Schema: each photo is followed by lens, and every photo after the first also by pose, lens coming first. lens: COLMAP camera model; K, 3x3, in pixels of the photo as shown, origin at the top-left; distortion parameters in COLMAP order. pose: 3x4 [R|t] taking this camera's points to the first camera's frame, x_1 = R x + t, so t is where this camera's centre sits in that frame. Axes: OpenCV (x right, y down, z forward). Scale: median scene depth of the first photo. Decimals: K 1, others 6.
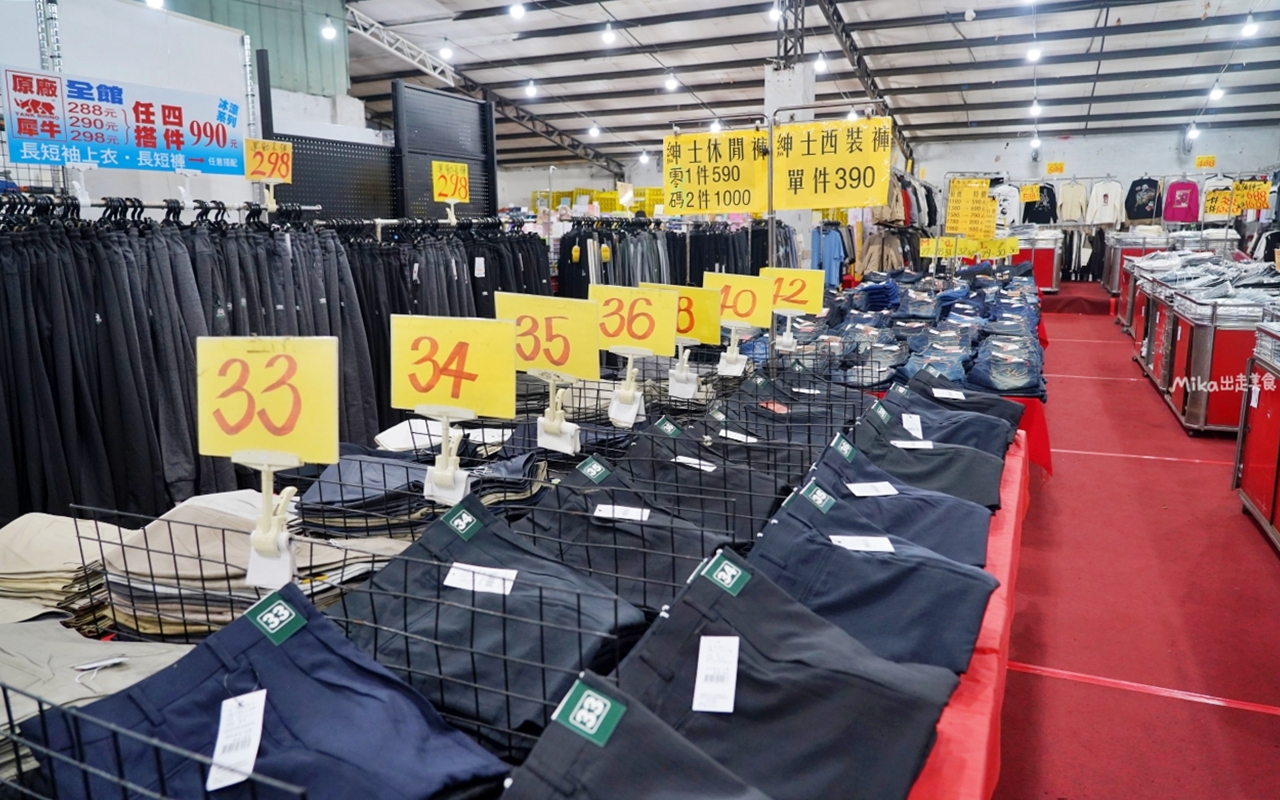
lens RADIAL K [[898.7, 0, 652.5], [0, 898.7, 393.8], [0, 0, 1]] dist [-0.025794, 0.012471]
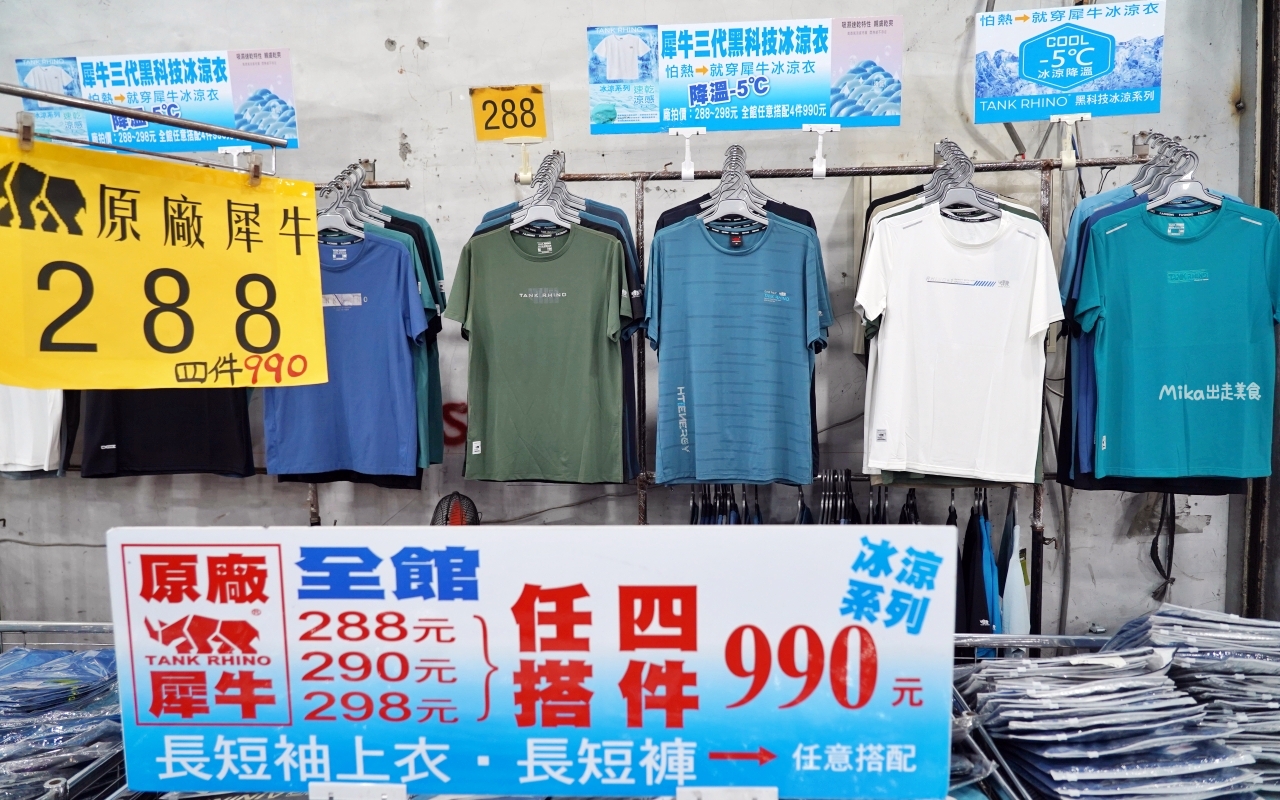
lens RADIAL K [[898.7, 0, 633.2], [0, 898.7, 404.6], [0, 0, 1]] dist [-0.025794, 0.012471]
pose [[0.393684, 0.078728, -0.915868, -0.294076], [-0.157150, 0.987423, 0.017328, -0.395613], [0.905713, 0.137107, 0.401104, 0.897749]]
